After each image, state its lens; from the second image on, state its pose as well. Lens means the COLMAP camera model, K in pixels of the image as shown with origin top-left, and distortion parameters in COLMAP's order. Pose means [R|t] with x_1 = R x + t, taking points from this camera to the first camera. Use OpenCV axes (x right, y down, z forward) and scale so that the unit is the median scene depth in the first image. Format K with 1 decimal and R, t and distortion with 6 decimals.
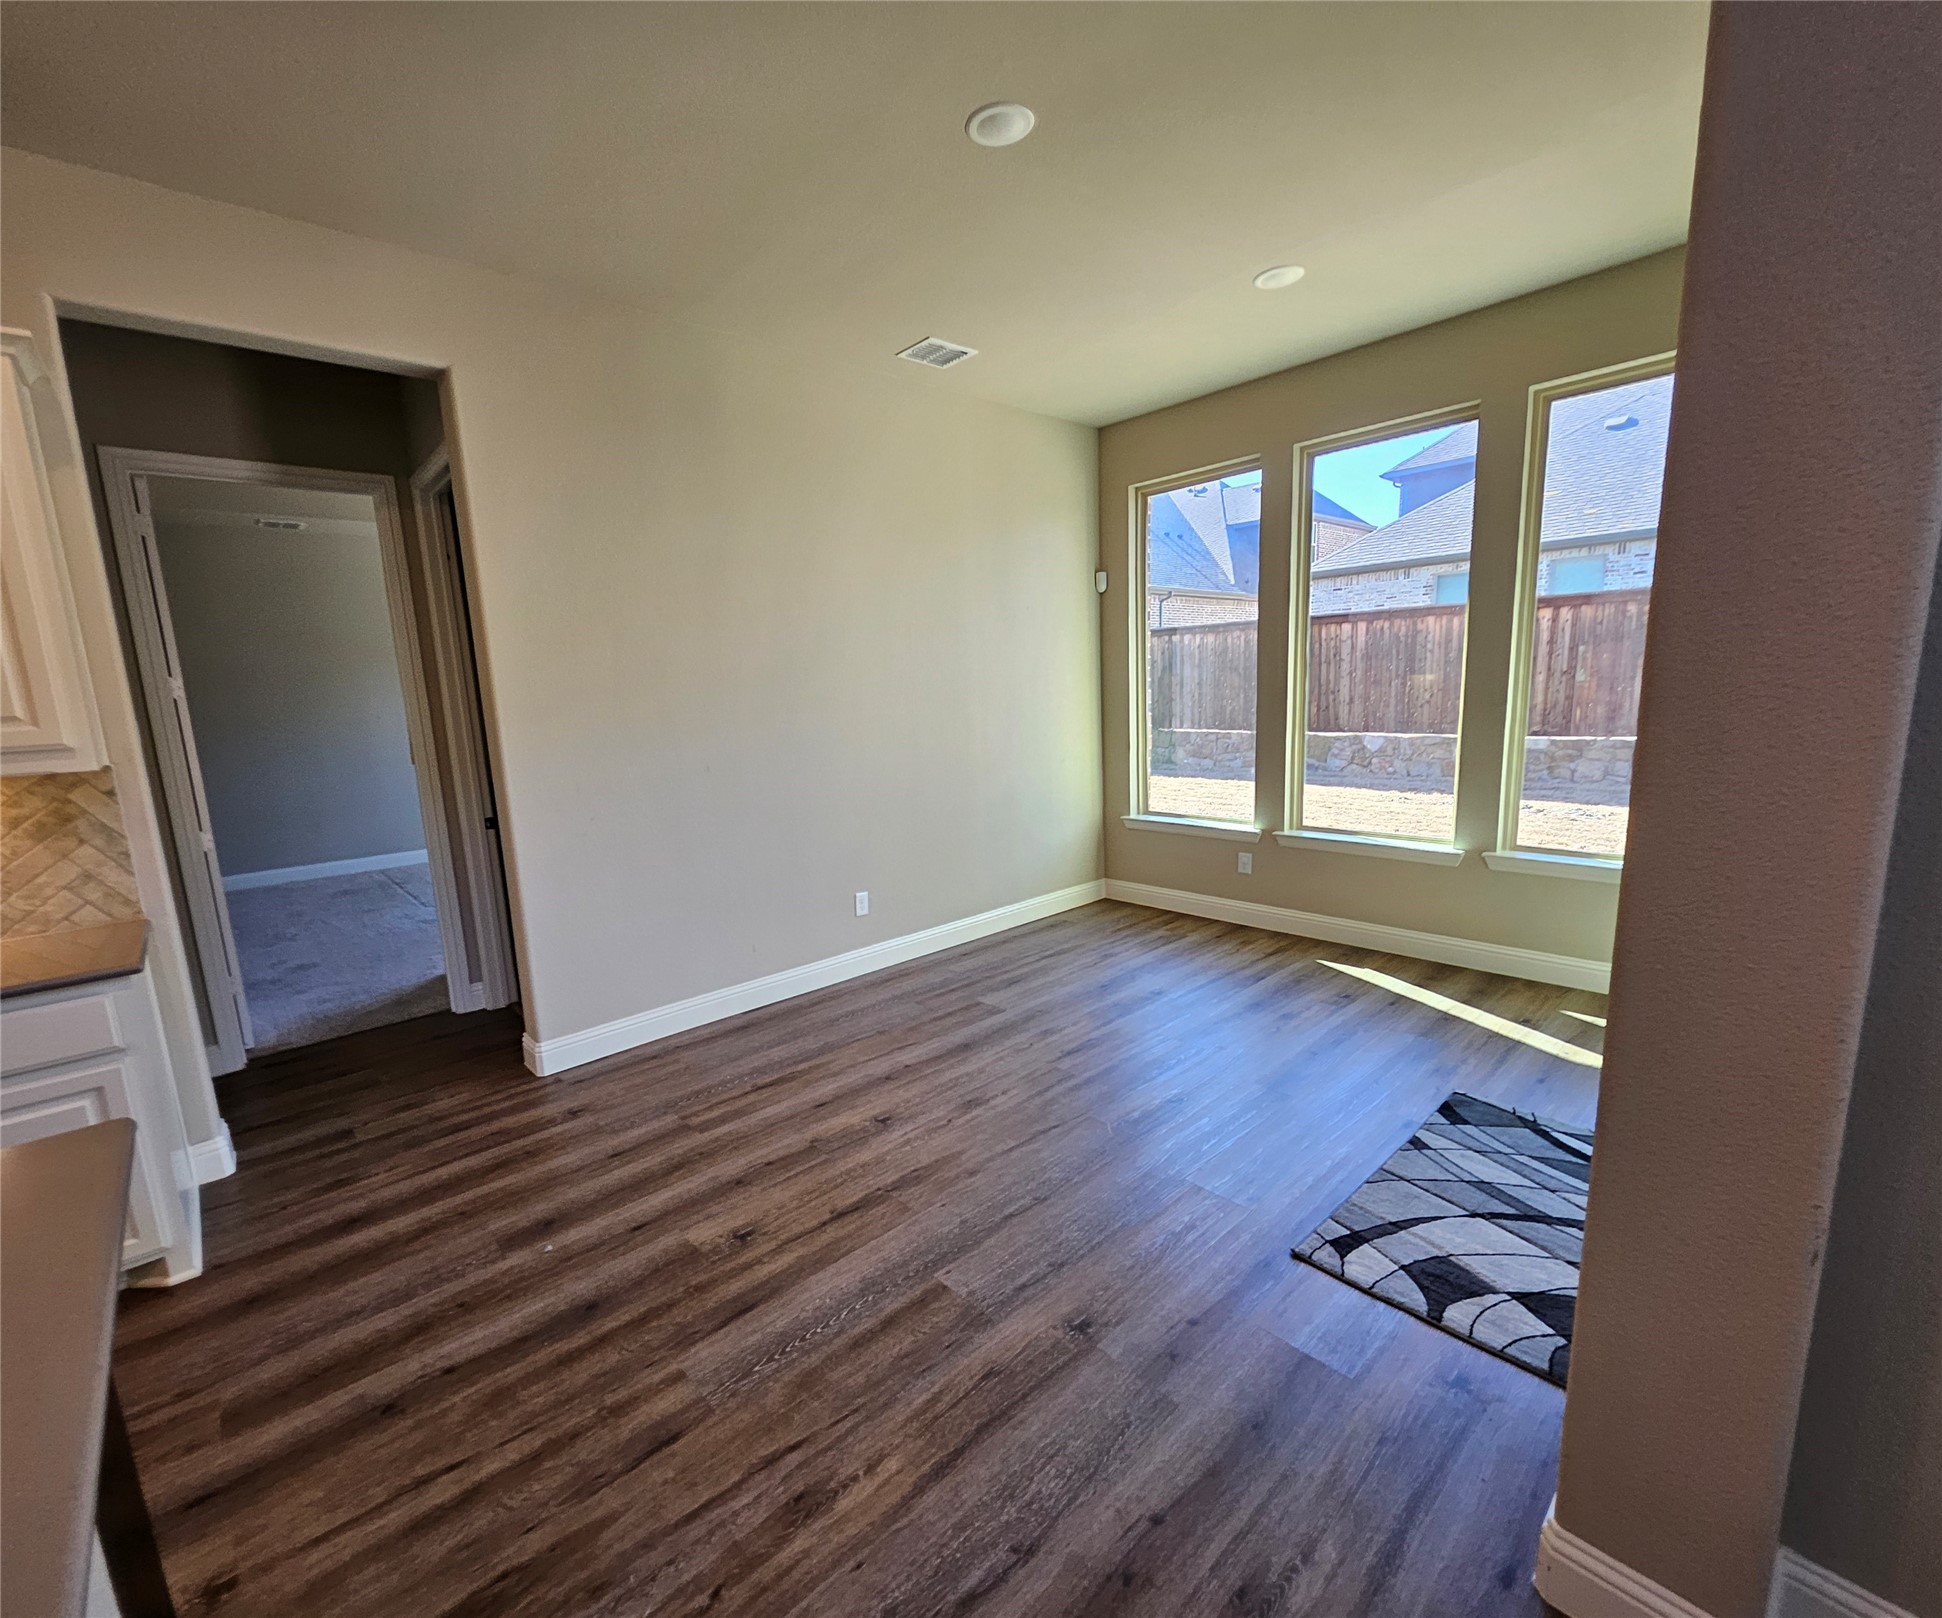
lens RADIAL K [[853.3, 0, 954.2], [0, 853.3, 832.4], [0, 0, 1]] dist [0.006762, -0.002440]
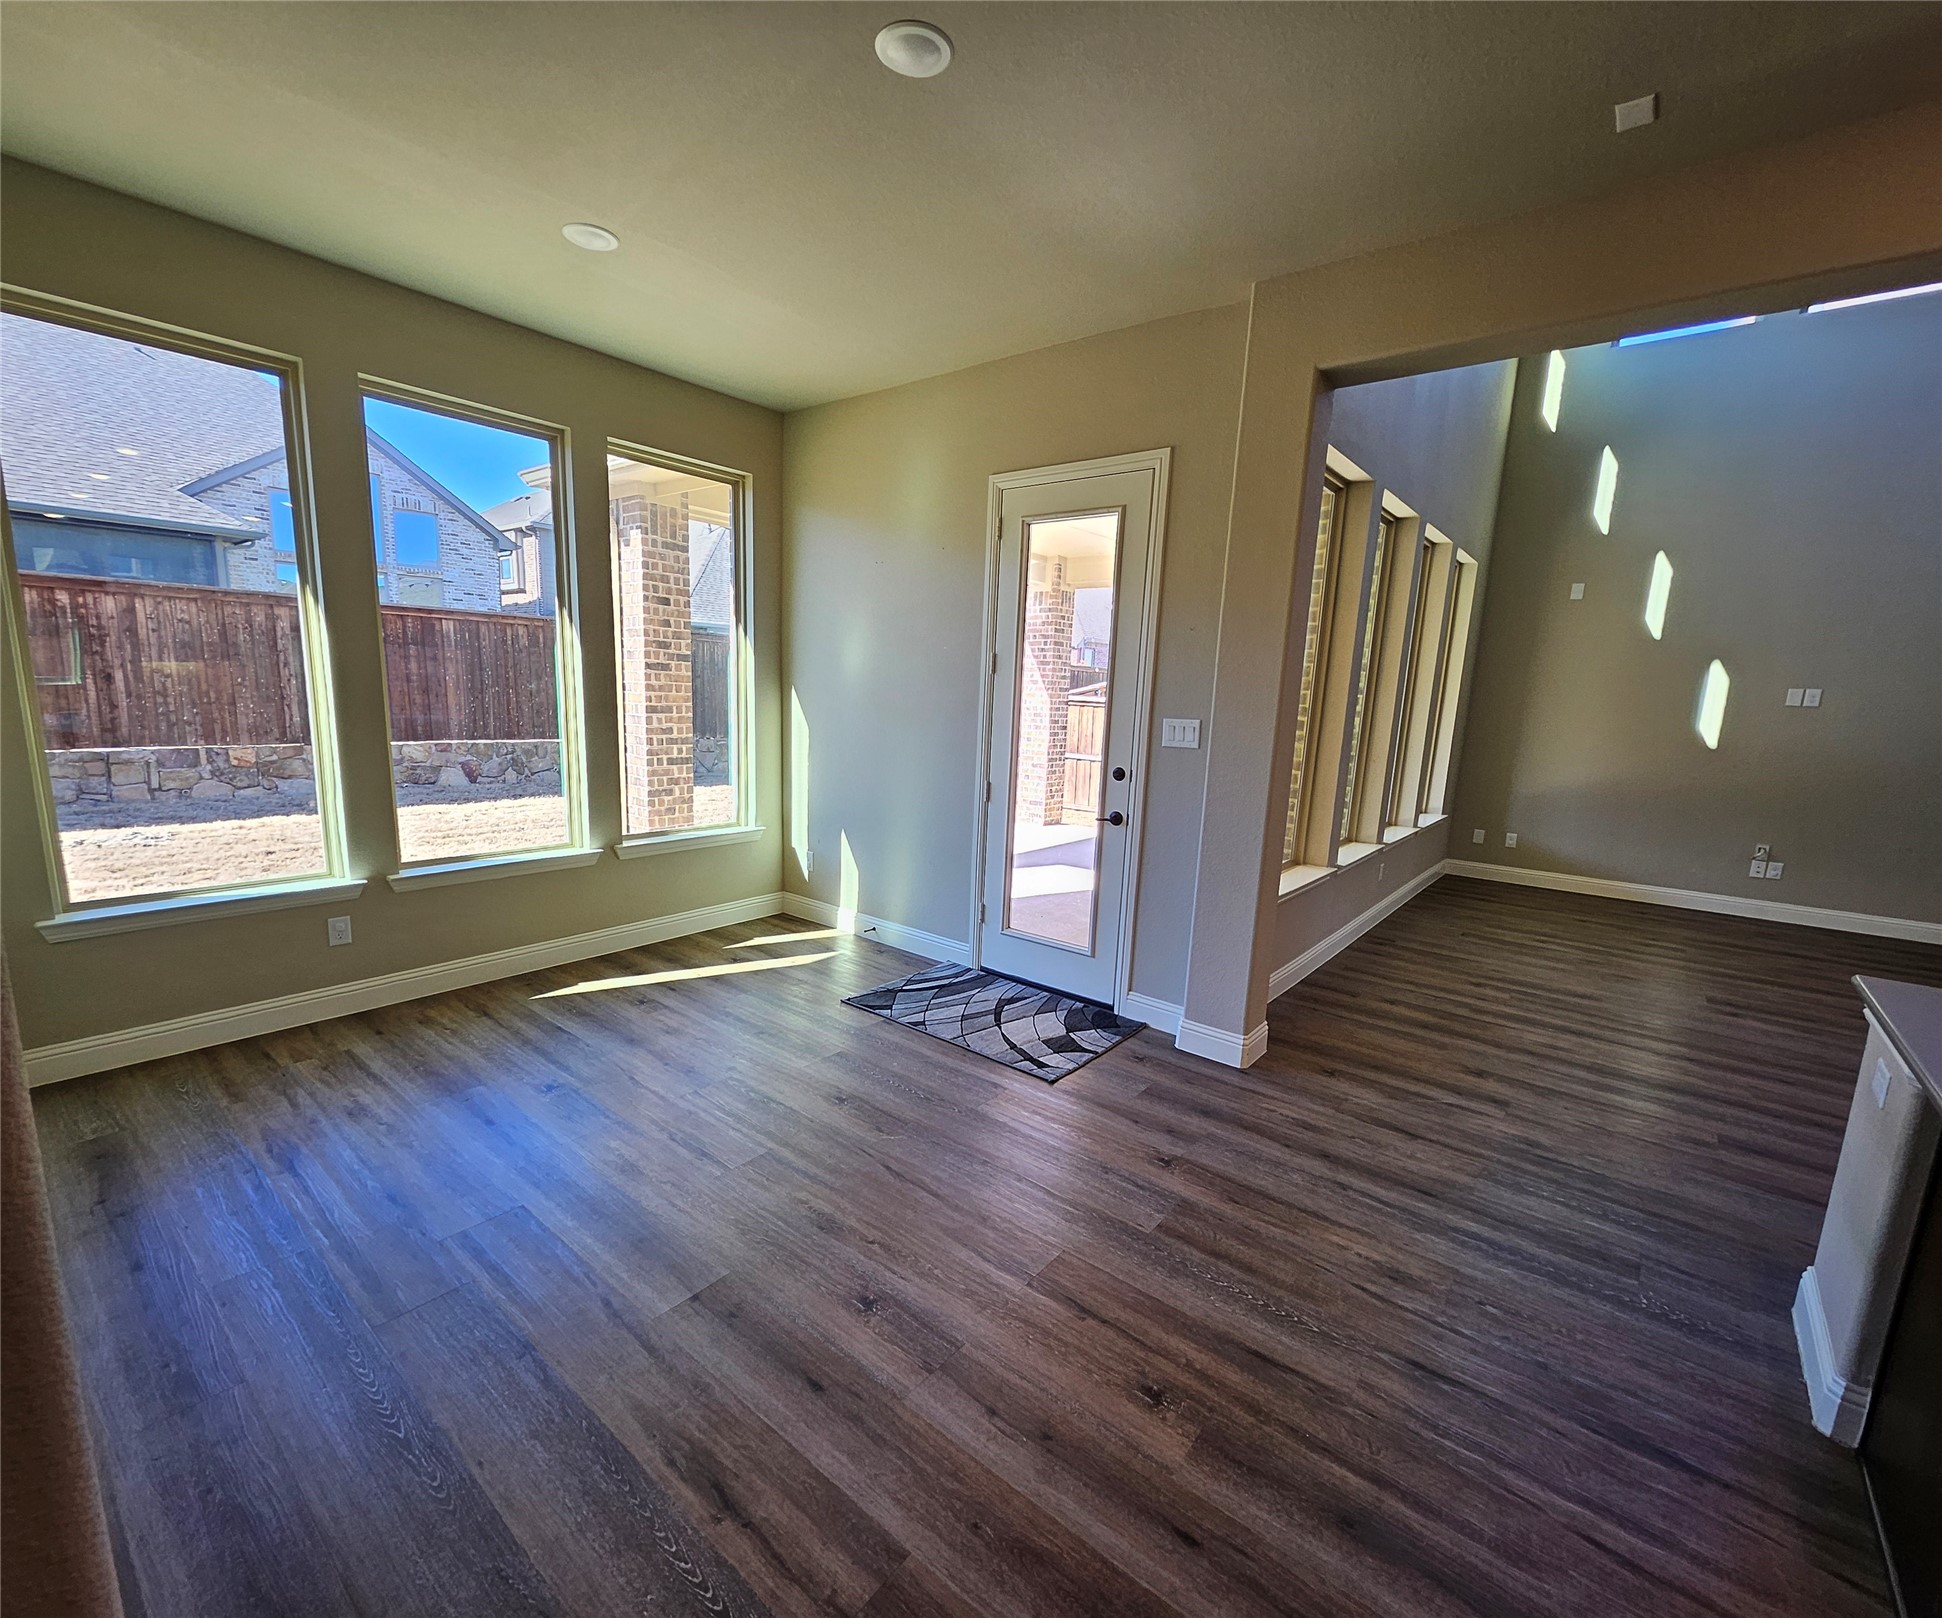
lens RADIAL K [[853.3, 0, 956.0], [0, 853.3, 845.4], [0, 0, 1]] dist [0.006762, -0.002440]
pose [[-0.149674, -0.148580, 0.977508, -0.781750], [0.139604, 0.975564, 0.169661, -0.152512], [-0.978830, 0.161857, -0.125274, 1.023534]]
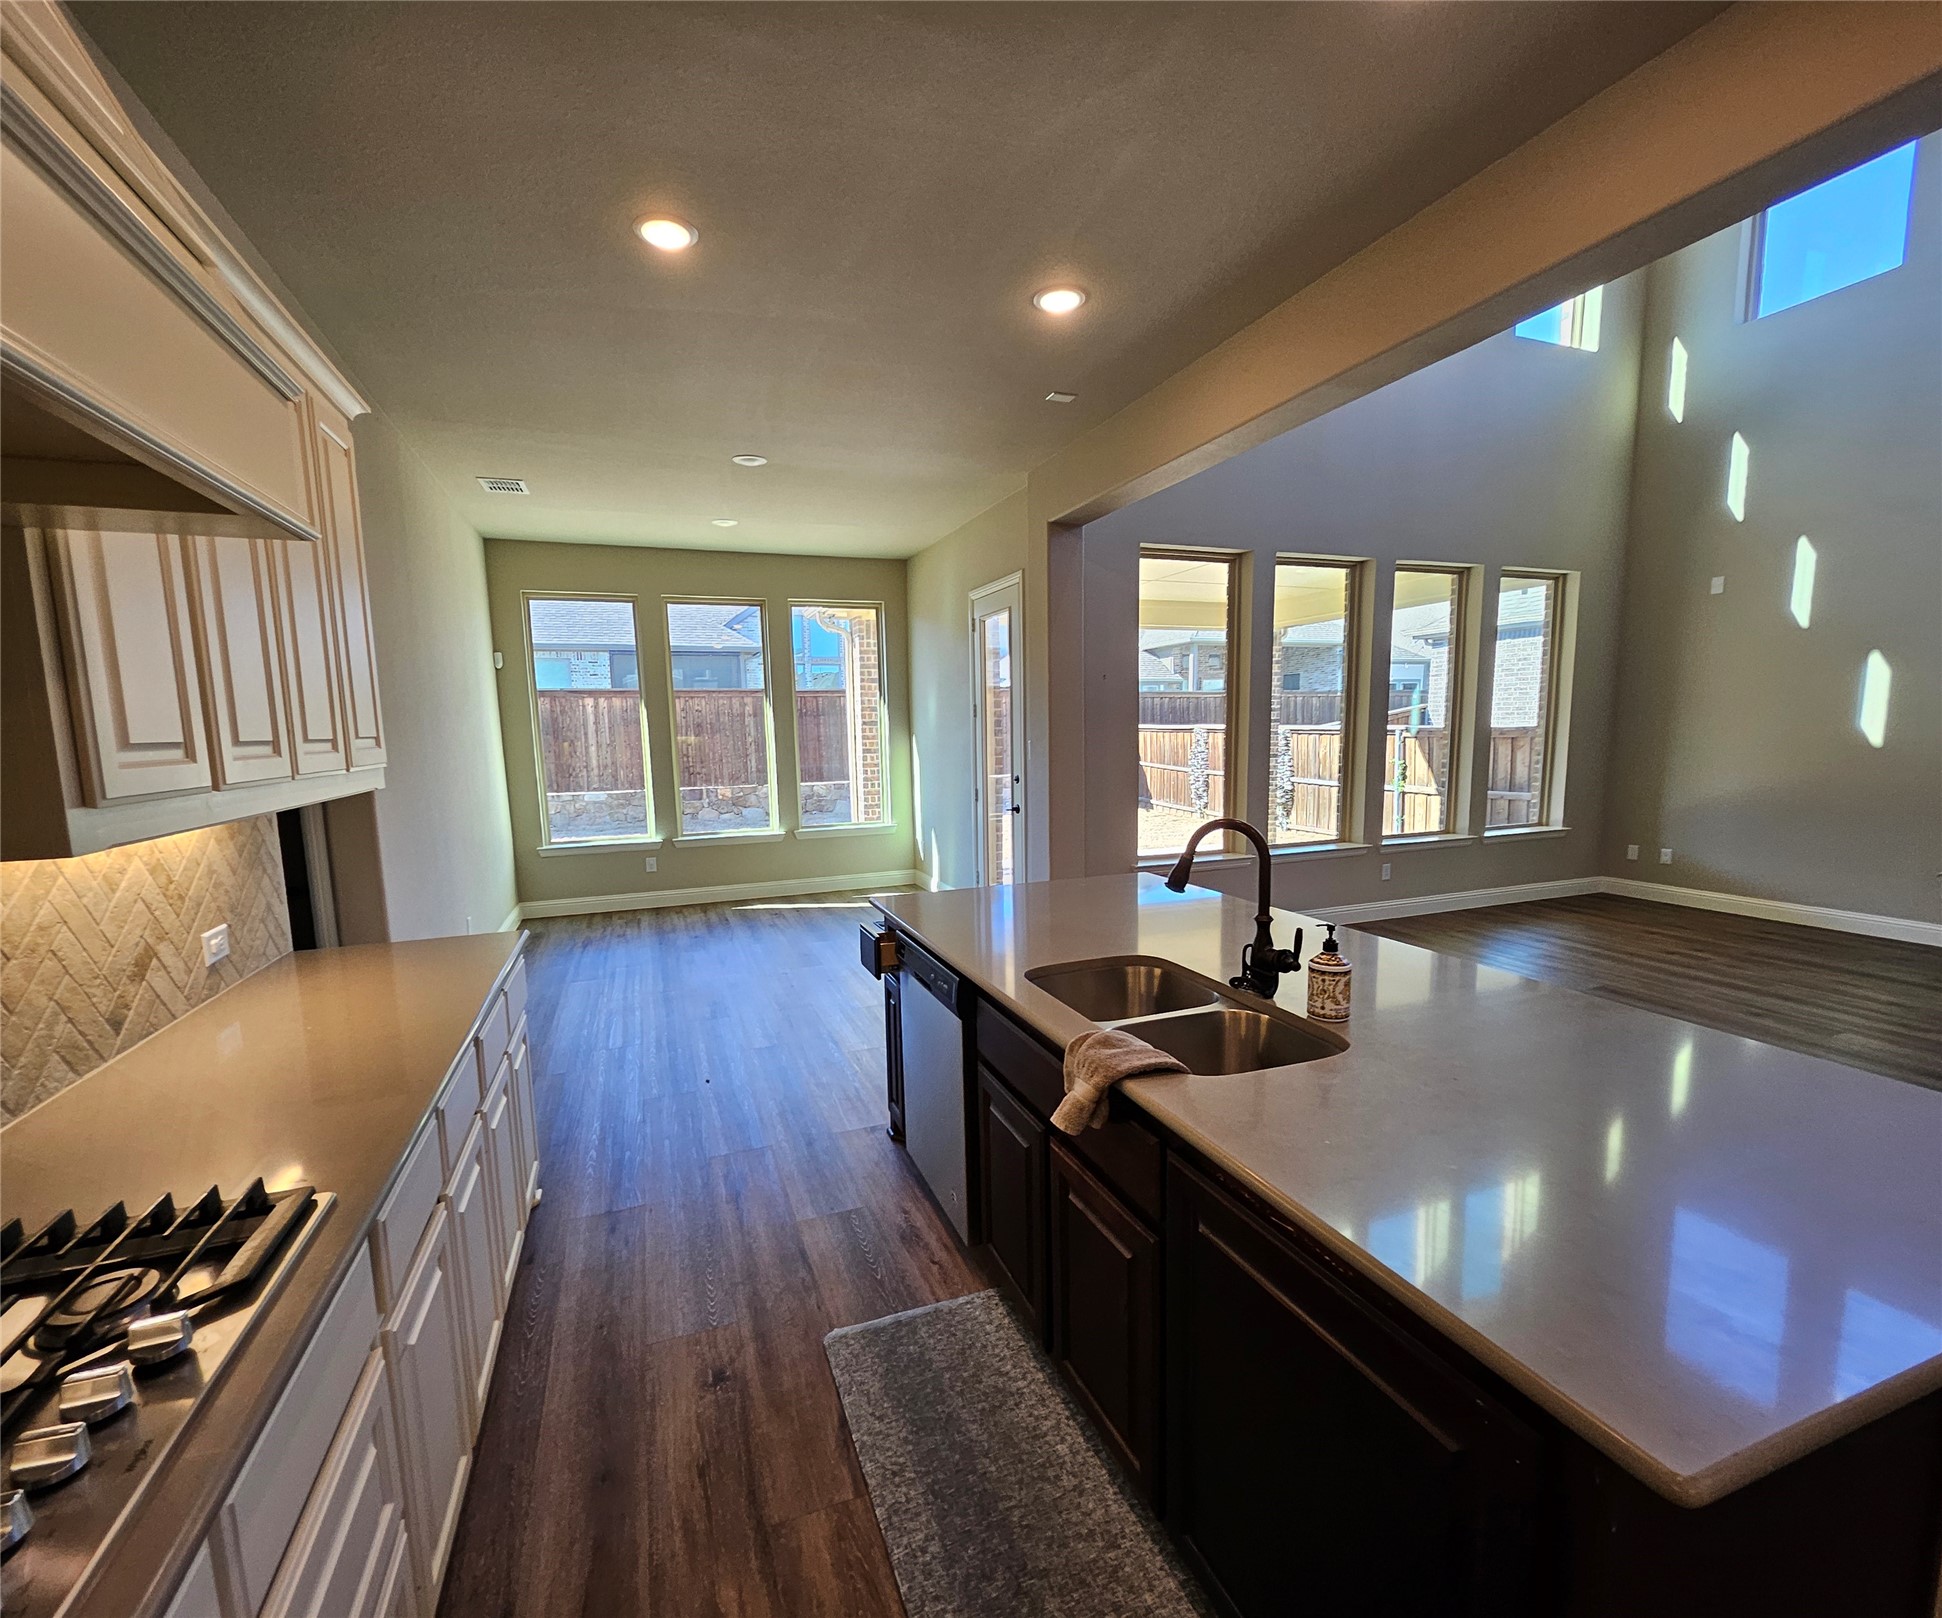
lens RADIAL K [[853.3, 0, 954.1], [0, 853.3, 837.1], [0, 0, 1]] dist [0.006762, -0.002440]
pose [[0.367692, -0.085947, 0.925967, -1.454872], [0.164438, 0.986039, 0.026226, 0.068051], [-0.915294, 0.142621, 0.376691, -0.057125]]
